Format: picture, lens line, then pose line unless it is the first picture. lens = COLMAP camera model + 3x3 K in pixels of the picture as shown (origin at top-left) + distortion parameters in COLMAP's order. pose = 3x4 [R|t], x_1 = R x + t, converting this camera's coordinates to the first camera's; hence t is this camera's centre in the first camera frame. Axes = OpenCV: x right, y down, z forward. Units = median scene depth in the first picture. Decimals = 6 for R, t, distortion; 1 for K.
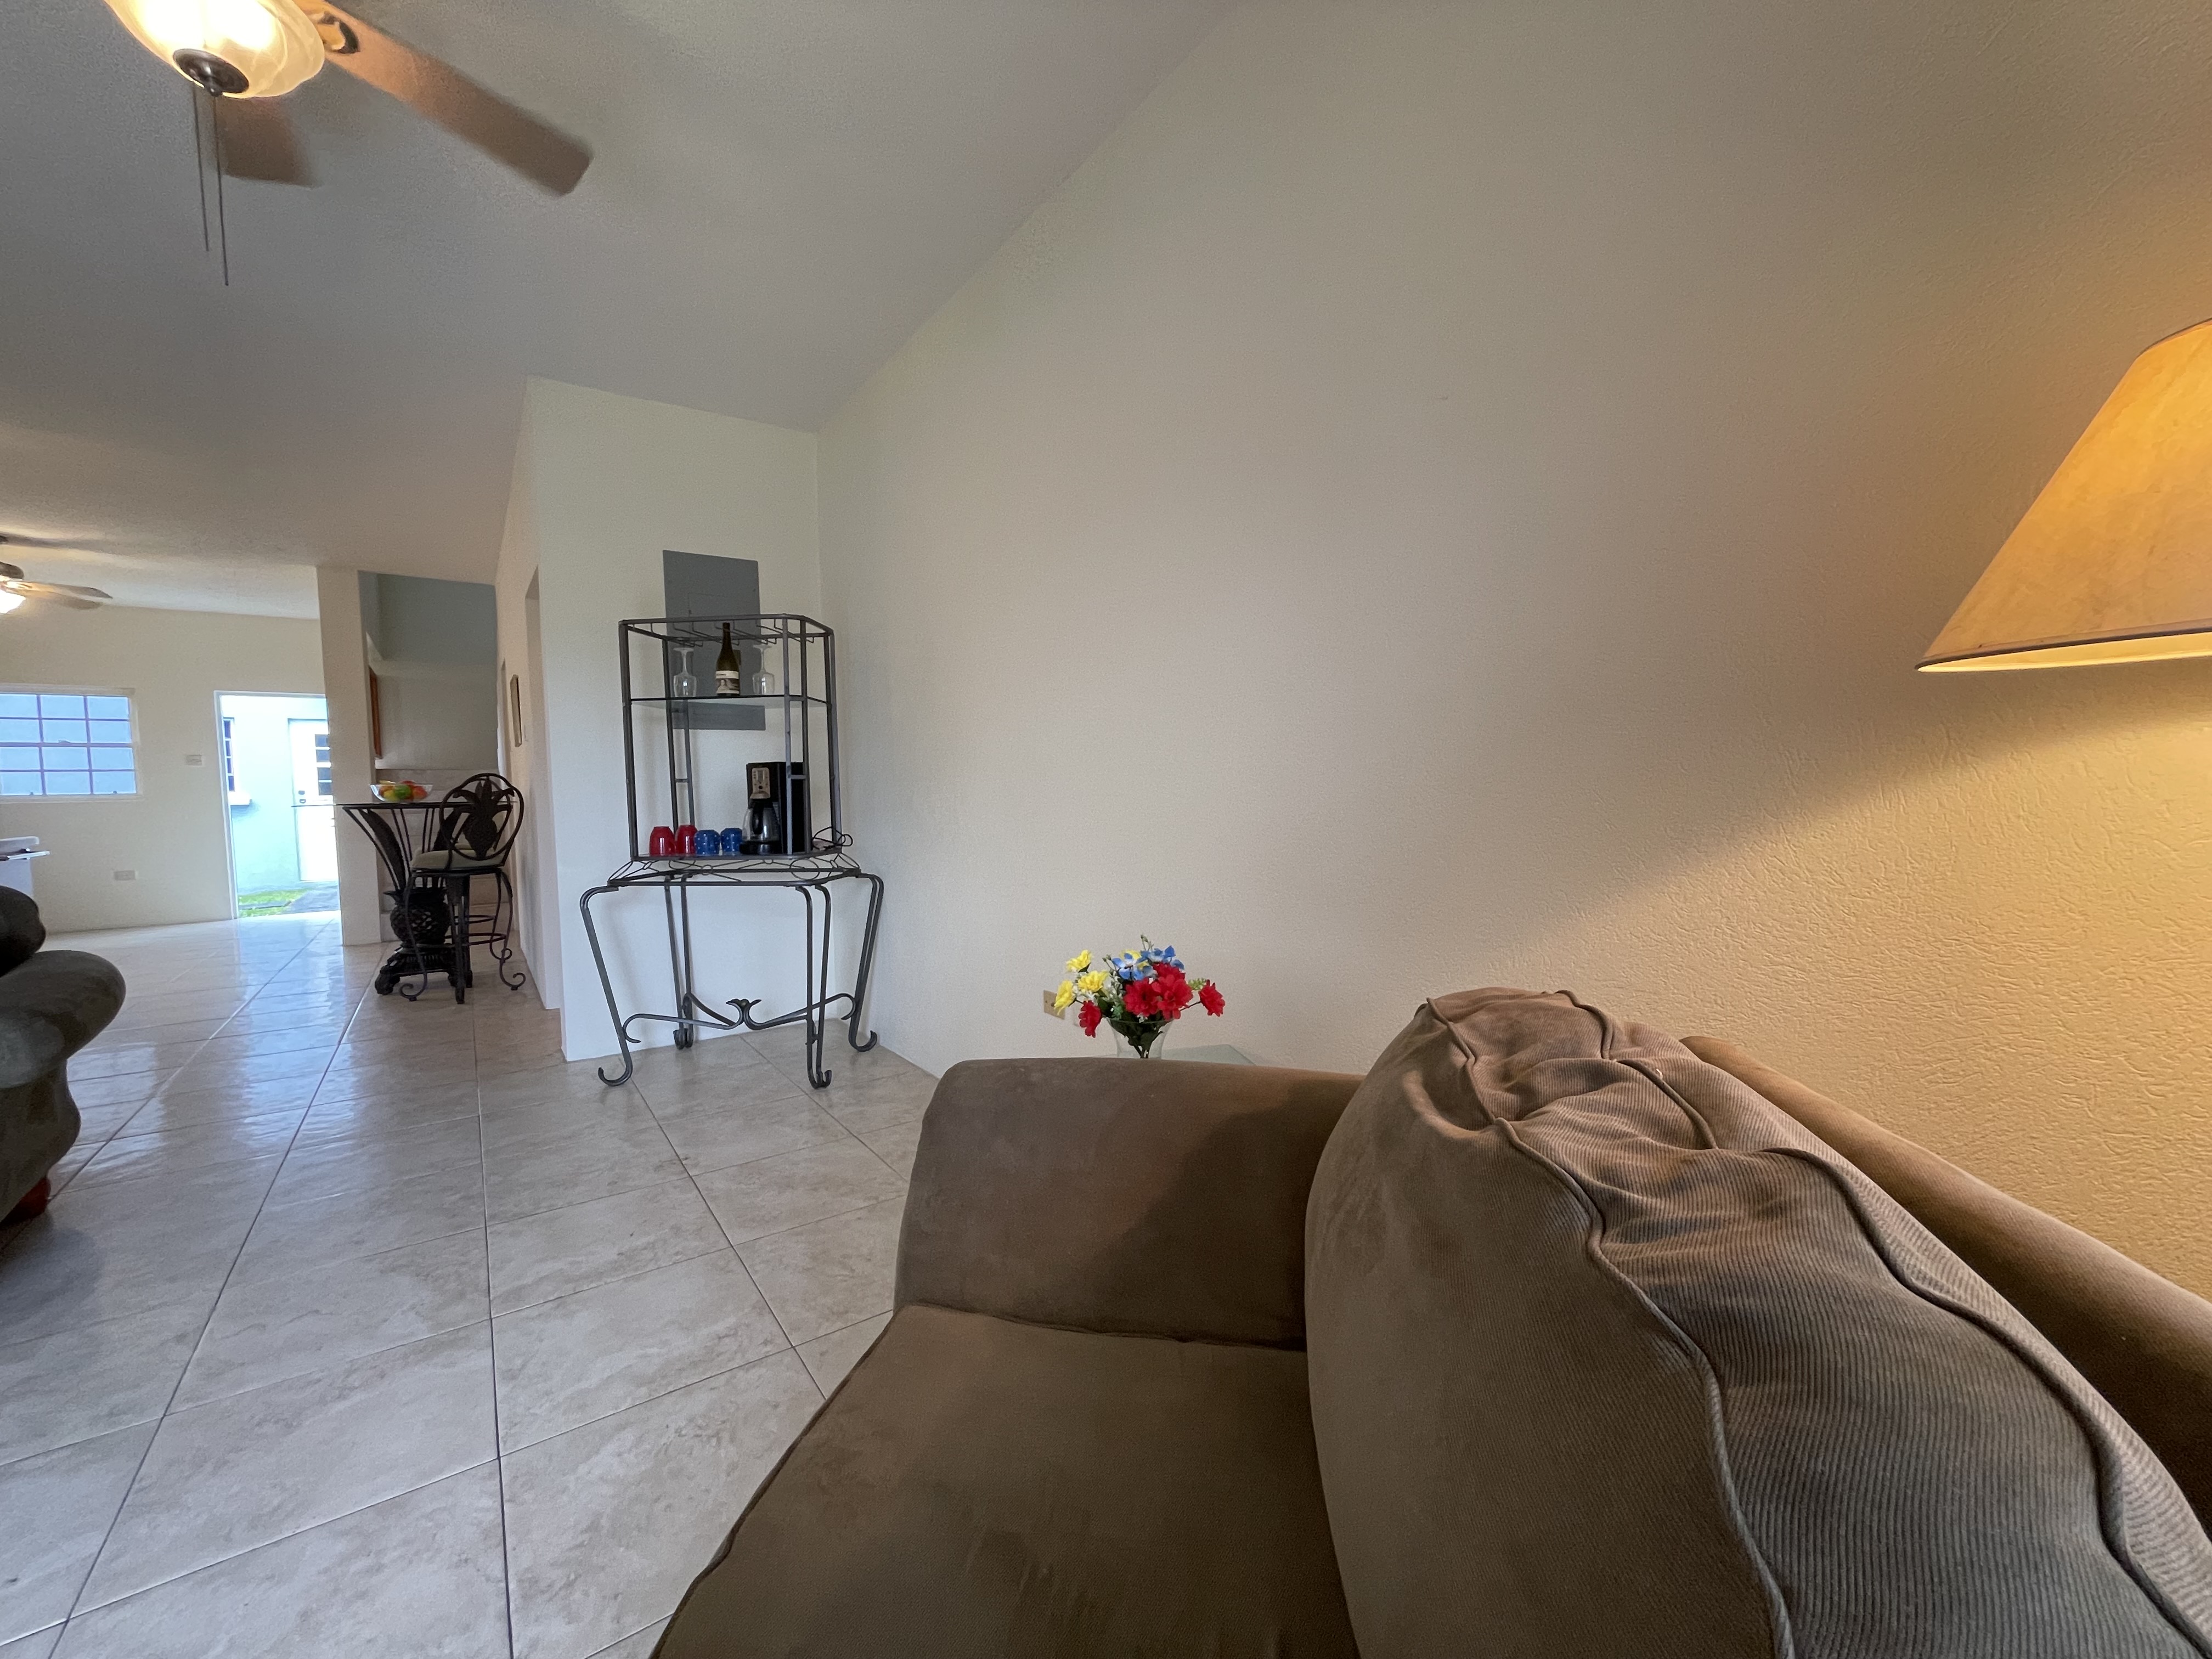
lens RADIAL K [[891.4, 0, 1111.4], [0, 891.4, 832.4], [0, 0, 1]] dist [-0.002364, -0.000068]
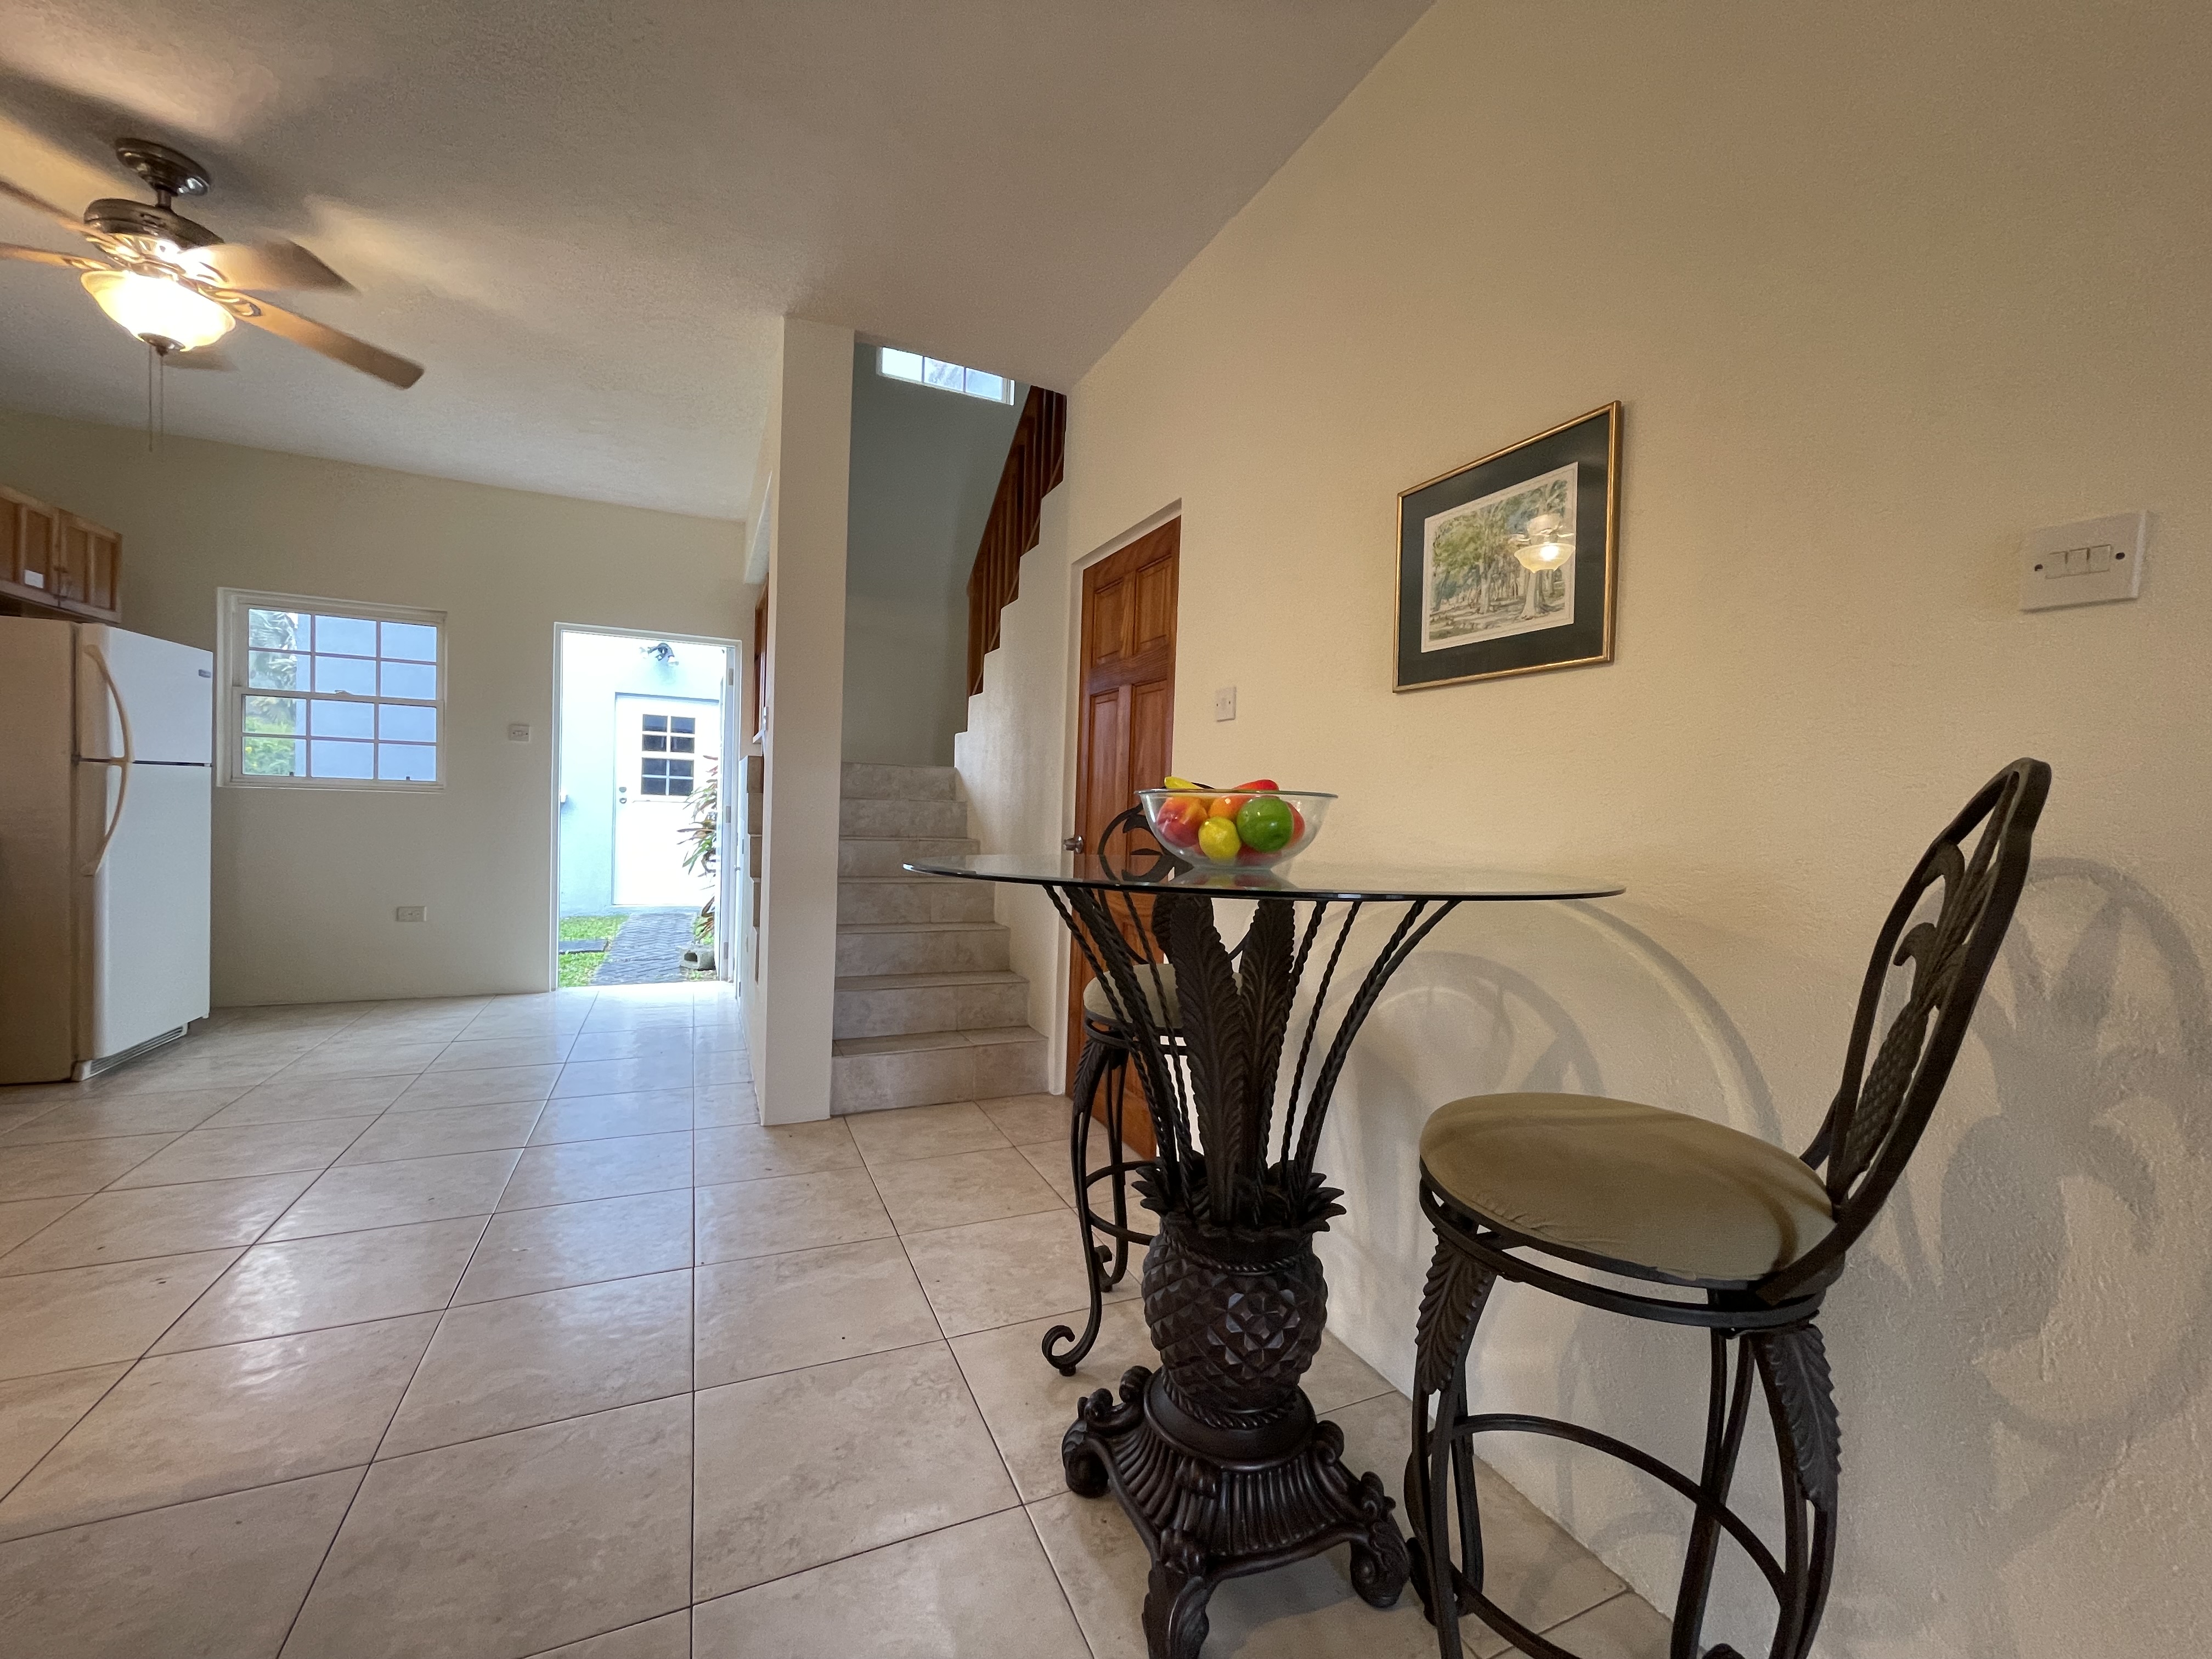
lens RADIAL K [[891.4, 0, 1104.8], [0, 891.4, 839.7], [0, 0, 1]] dist [-0.002364, -0.000068]
pose [[0.979052, 0.059101, -0.194844, -0.807906], [-0.063621, 0.997829, -0.017017, -0.034852], [0.193415, 0.029057, 0.980687, 0.754936]]
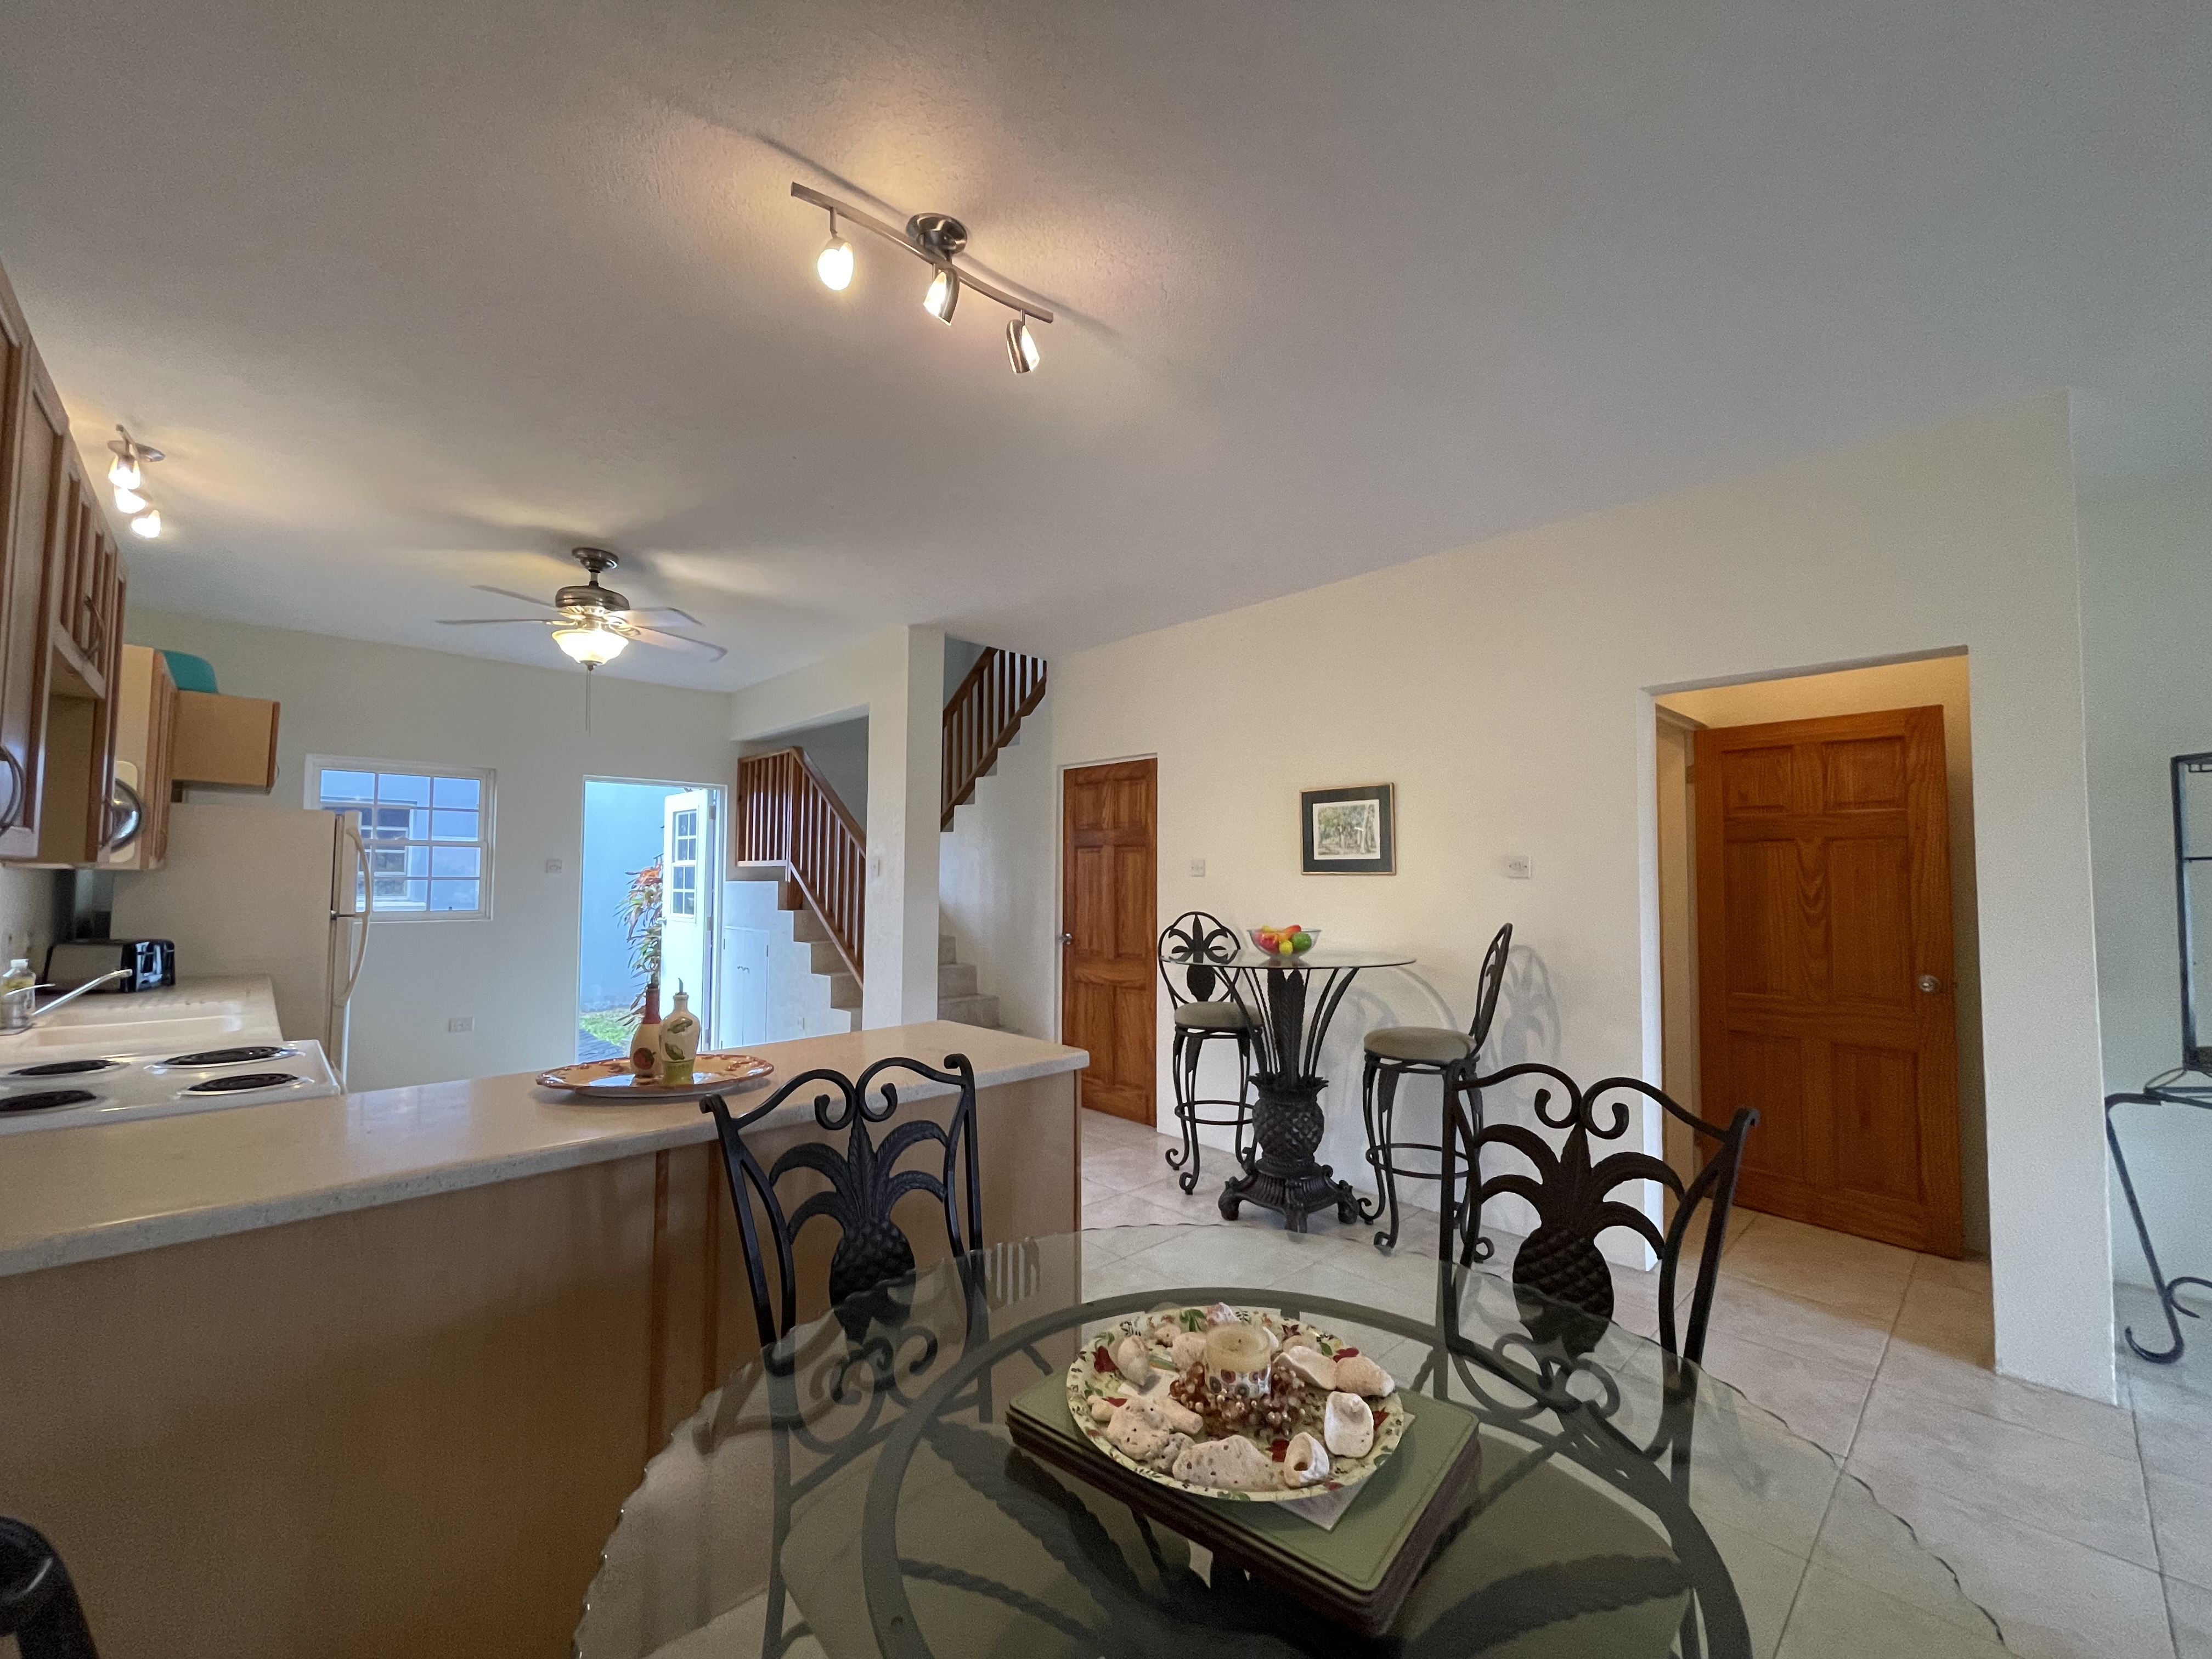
lens RADIAL K [[891.4, 0, 1100.3], [0, 891.4, 835.8], [0, 0, 1]] dist [-0.002364, -0.000068]
pose [[0.991282, 0.027118, 0.128936, -1.069741], [-0.013658, 0.994467, -0.104156, -0.054899], [-0.131047, 0.101487, 0.986168, 0.315349]]
